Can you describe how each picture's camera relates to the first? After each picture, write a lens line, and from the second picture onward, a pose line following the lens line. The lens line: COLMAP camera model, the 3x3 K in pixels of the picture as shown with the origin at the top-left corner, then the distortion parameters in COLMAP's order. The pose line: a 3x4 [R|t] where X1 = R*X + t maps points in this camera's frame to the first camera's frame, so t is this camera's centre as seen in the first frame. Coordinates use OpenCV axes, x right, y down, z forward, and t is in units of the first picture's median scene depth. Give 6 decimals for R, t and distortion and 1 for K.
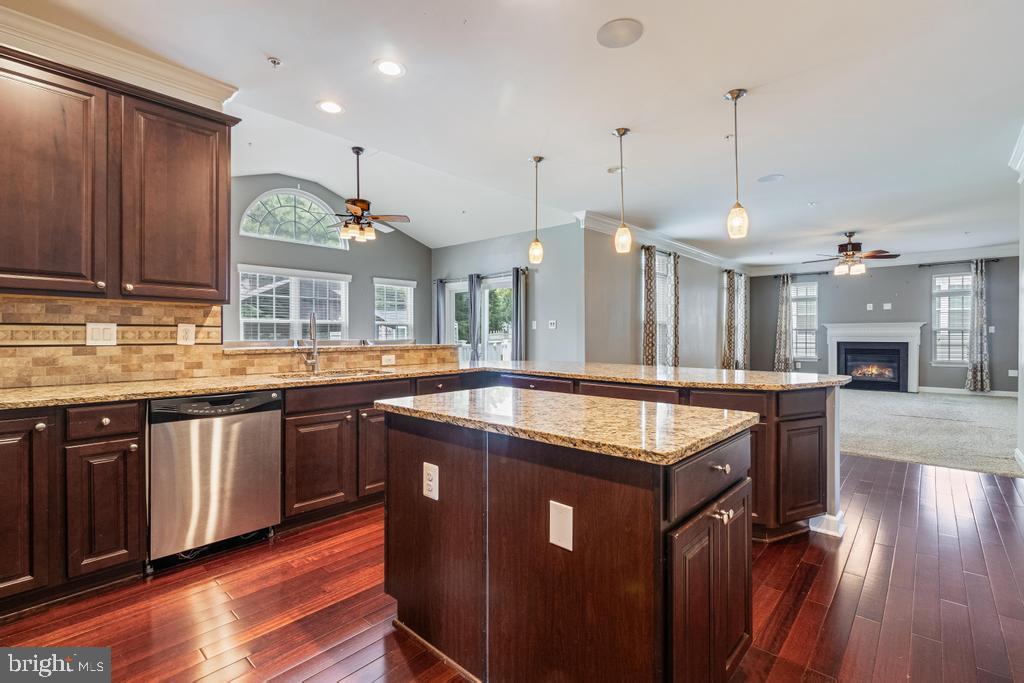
lens RADIAL K [[469.9, 0, 517.5], [0, 469.9, 334.5], [0, 0, 1]] dist [-0.002187, -0.000134]
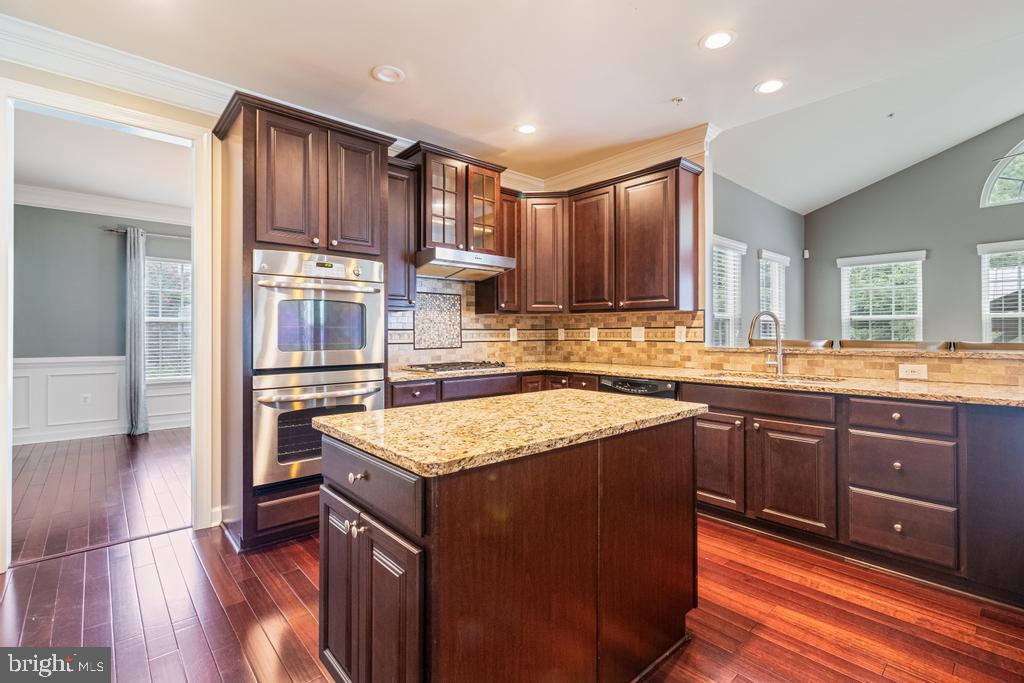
lens RADIAL K [[469.9, 0, 509.3], [0, 469.9, 332.9], [0, 0, 1]] dist [-0.002187, -0.000134]
pose [[-0.127306, -0.001396, -0.991863, 0.638341], [0.001777, 0.999997, -0.001635, -0.002269], [0.991862, -0.001970, -0.127303, 0.678616]]
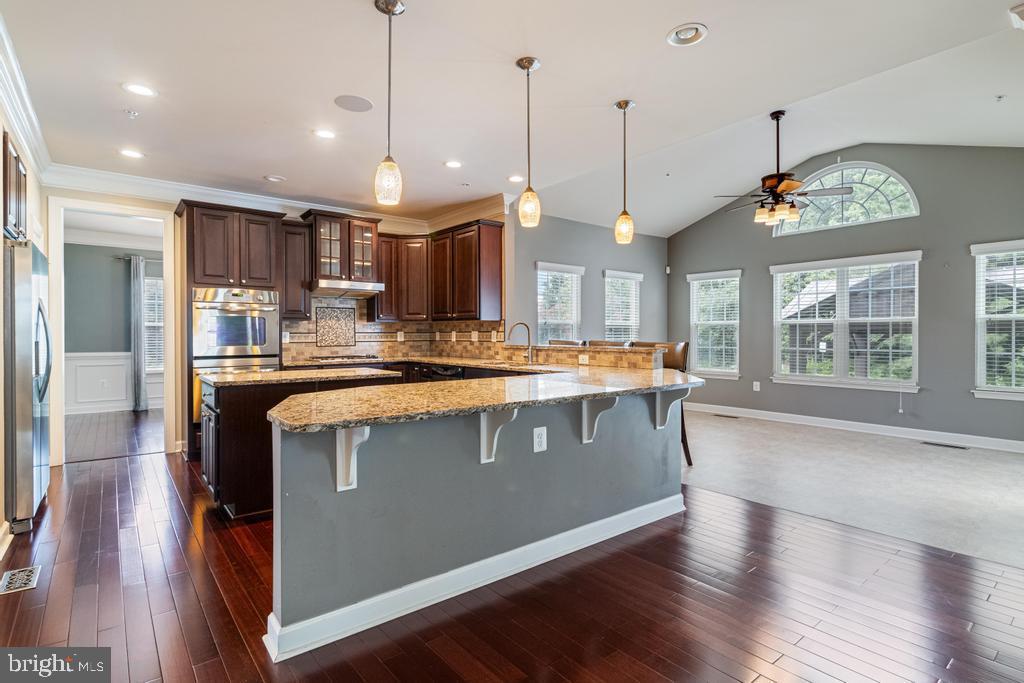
lens RADIAL K [[507.2, 0, 514.1], [0, 507.2, 341.1], [0, 0, 1]] dist [-0.012713, -0.000096]
pose [[-0.176414, 0.012479, -0.984237, 1.260030], [0.000337, 0.999920, 0.012618, -0.006355], [0.984316, 0.001894, -0.176404, 1.408444]]
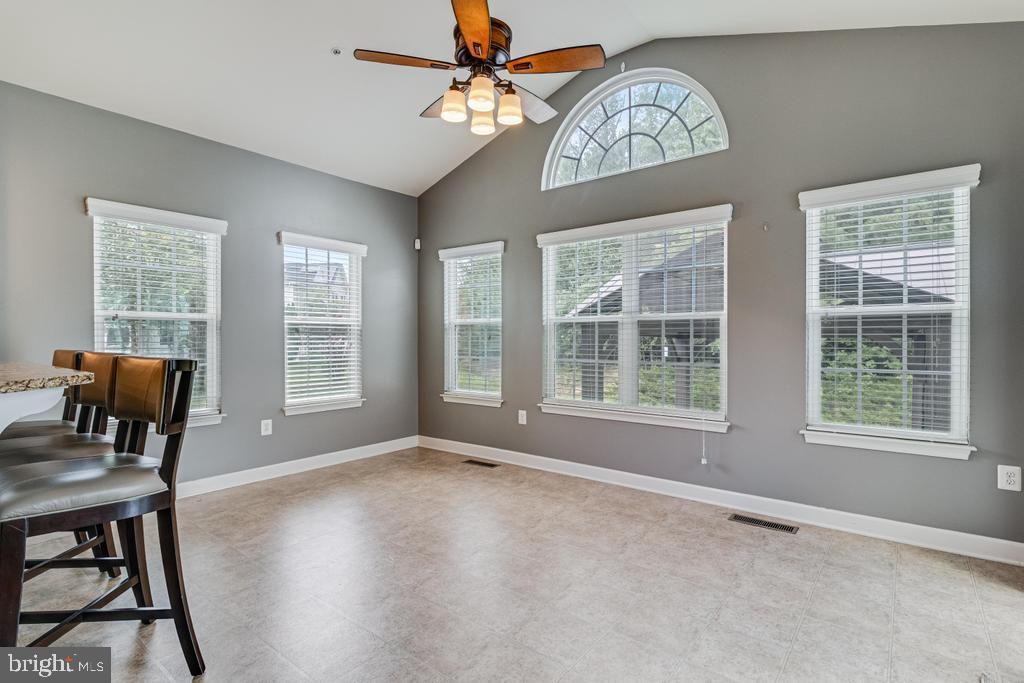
lens RADIAL K [[507.2, 0, 515.8], [0, 507.2, 342.0], [0, 0, 1]] dist [-0.012713, -0.000096]
pose [[0.011005, -0.002400, -0.999937, 0.255281], [-0.007028, 0.999972, -0.002477, 0.006950], [0.999915, 0.007055, 0.010988, 2.100861]]
